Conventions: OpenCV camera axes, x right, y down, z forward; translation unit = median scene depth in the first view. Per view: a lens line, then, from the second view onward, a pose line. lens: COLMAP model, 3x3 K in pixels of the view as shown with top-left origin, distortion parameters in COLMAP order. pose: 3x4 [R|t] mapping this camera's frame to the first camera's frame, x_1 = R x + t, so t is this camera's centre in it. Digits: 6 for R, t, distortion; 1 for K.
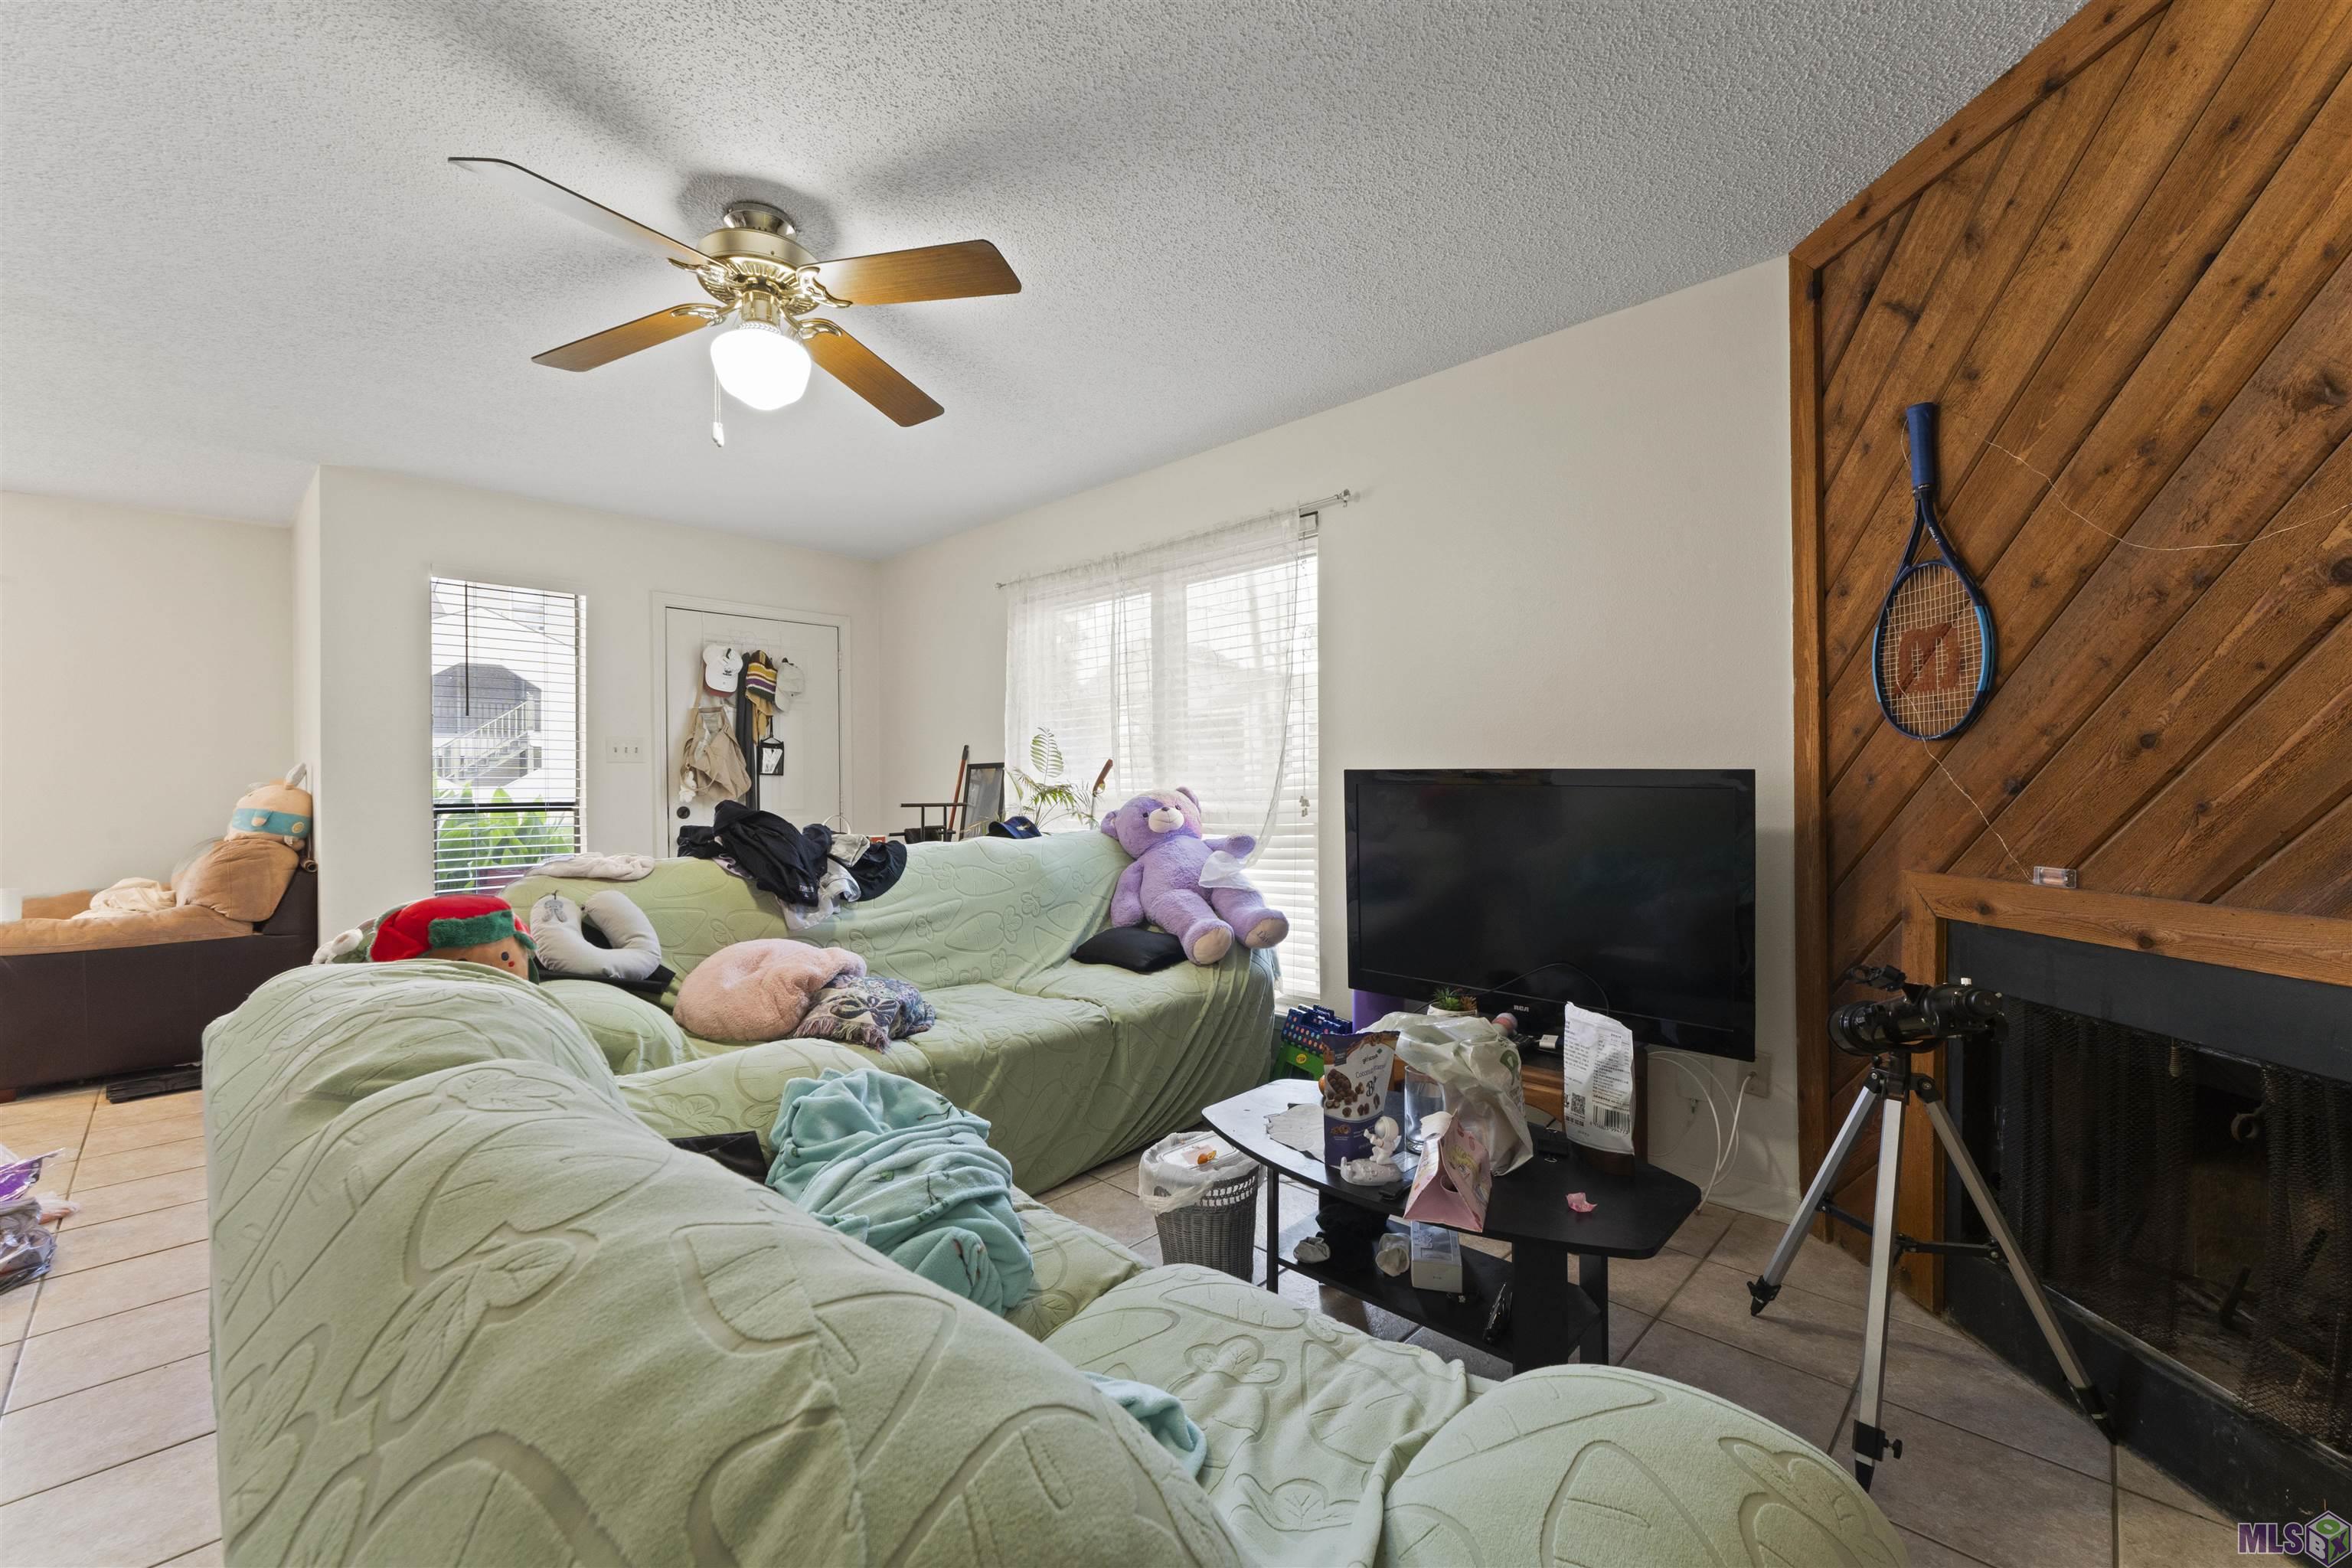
lens RADIAL K [[949.8, 0, 1176.0], [0, 949.8, 784.0], [0, 0, 1]] dist [0.000072, -0.000062]
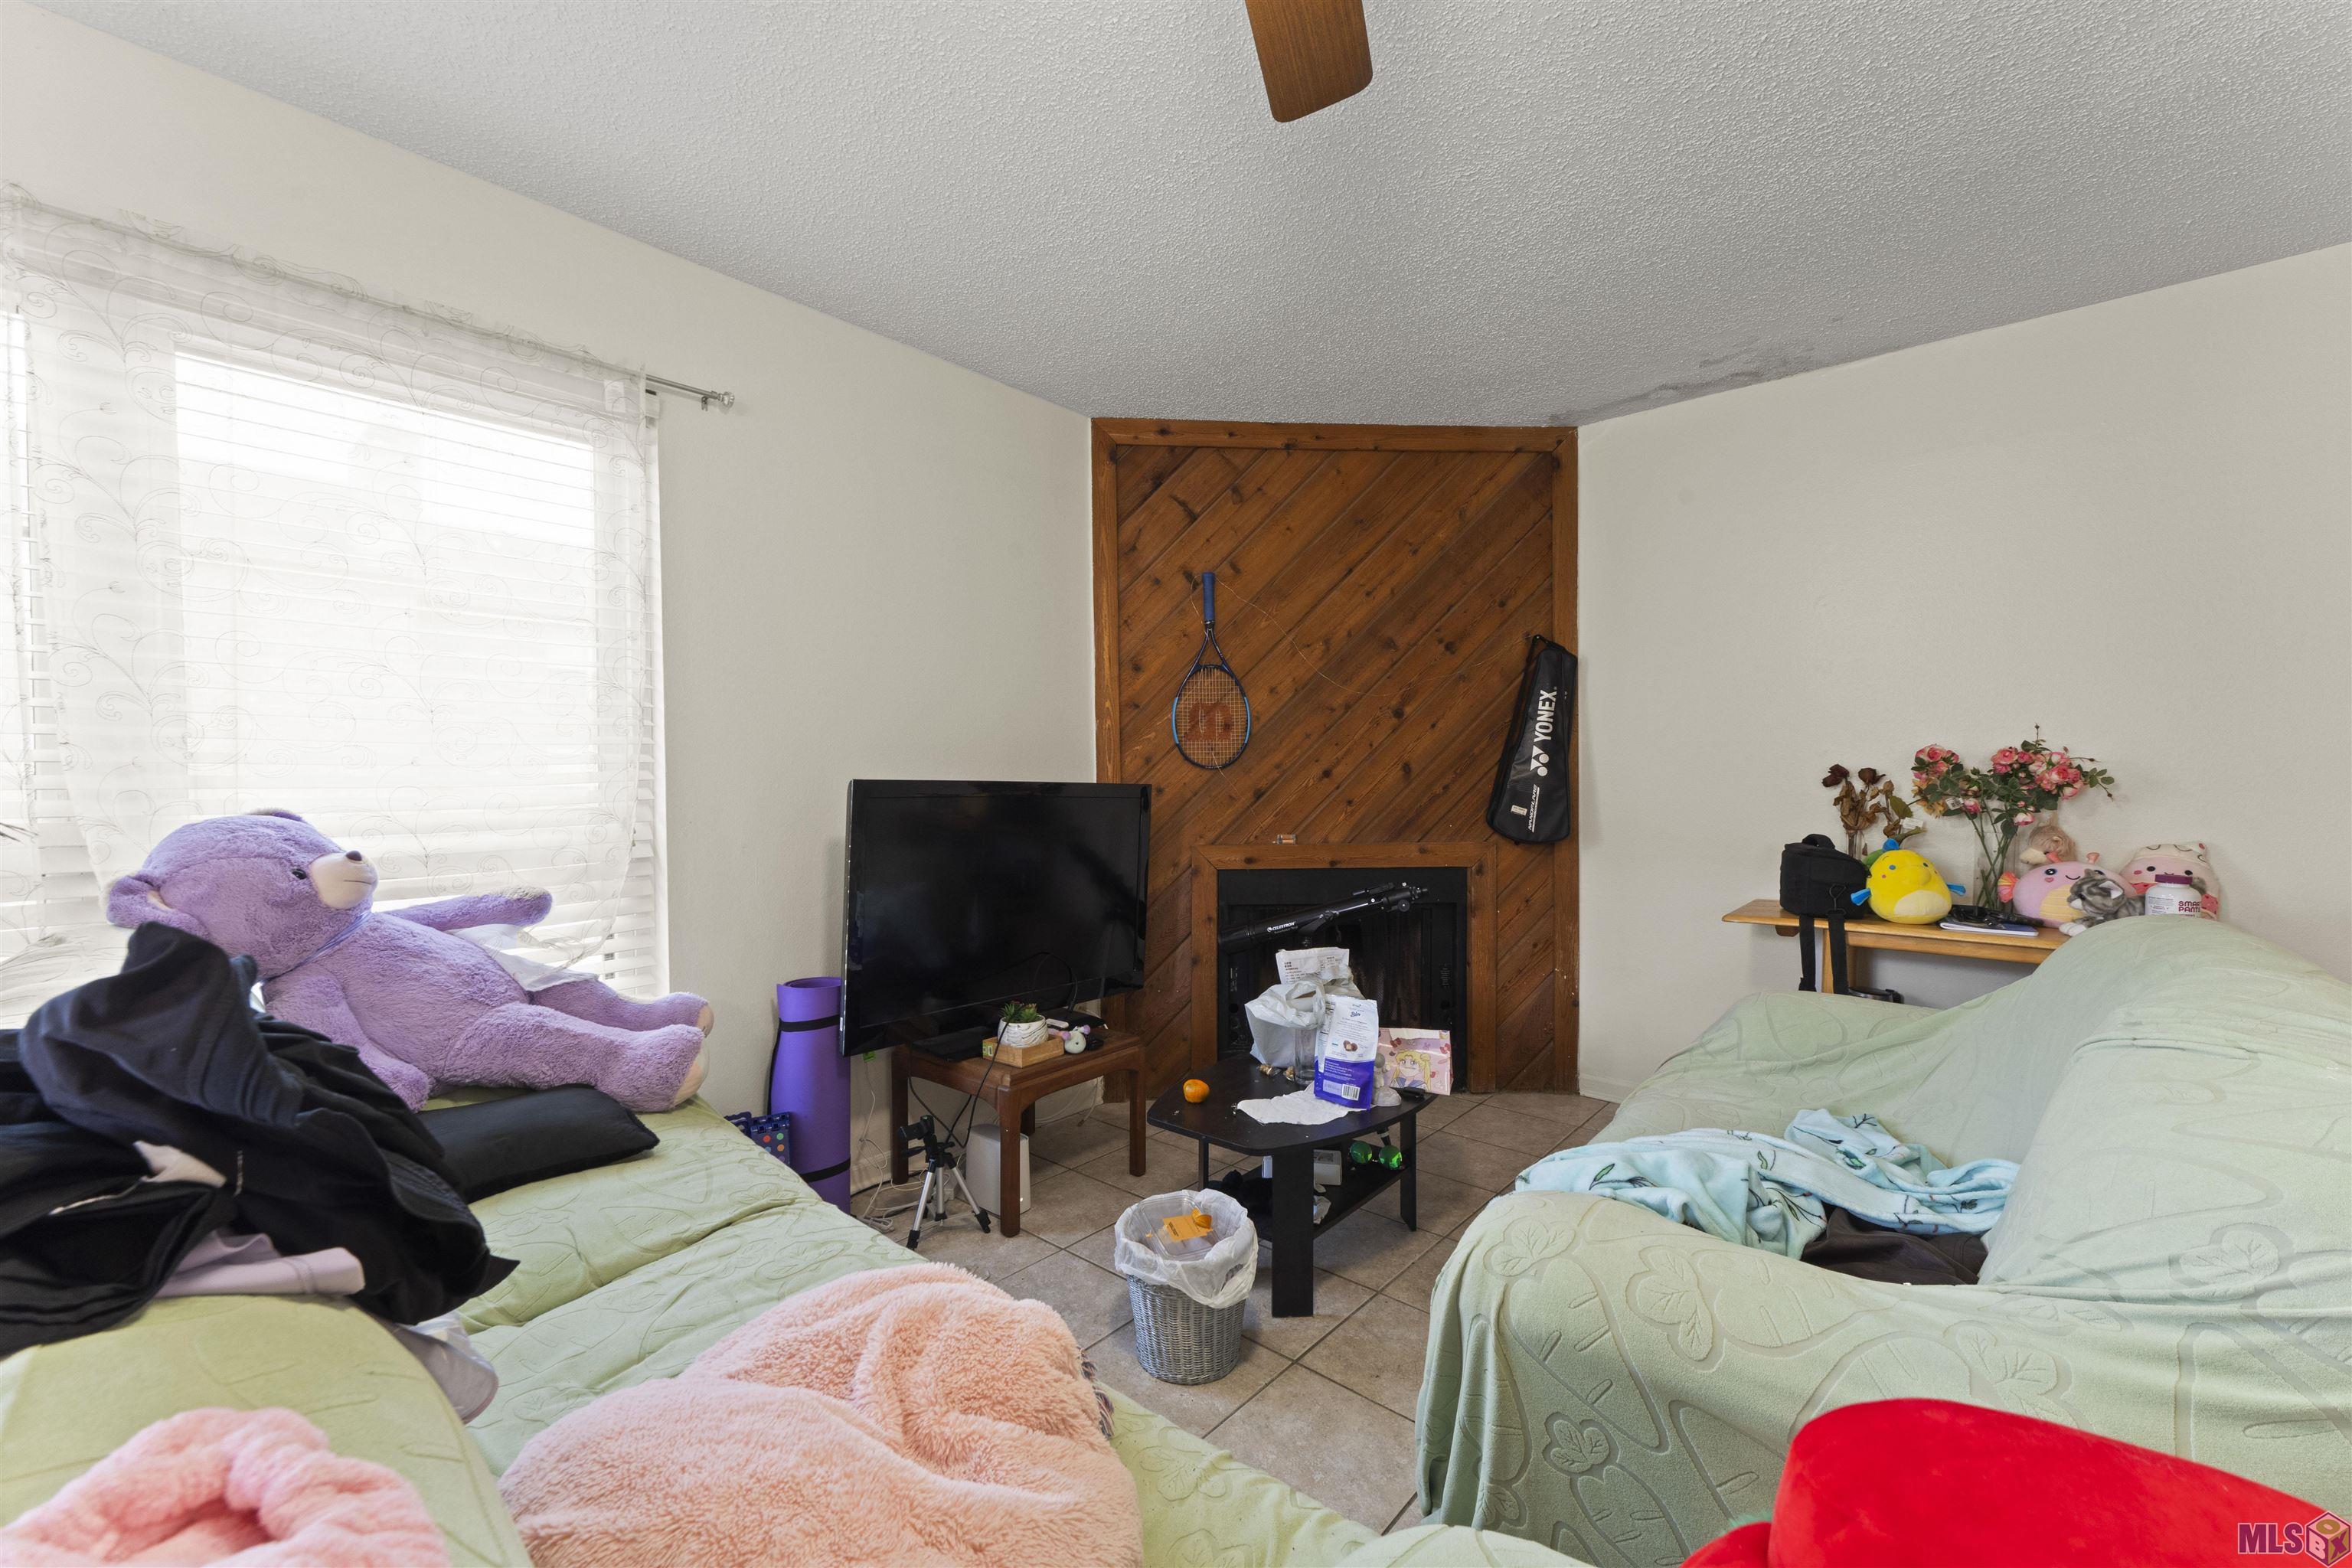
lens RADIAL K [[949.8, 0, 1176.0], [0, 949.8, 784.0], [0, 0, 1]] dist [0.000072, -0.000062]
pose [[-0.048845, 0.007222, 0.998780, -0.921019], [0.005987, 0.999958, -0.006938, -0.006034], [-0.998788, 0.005640, -0.048886, 1.136384]]
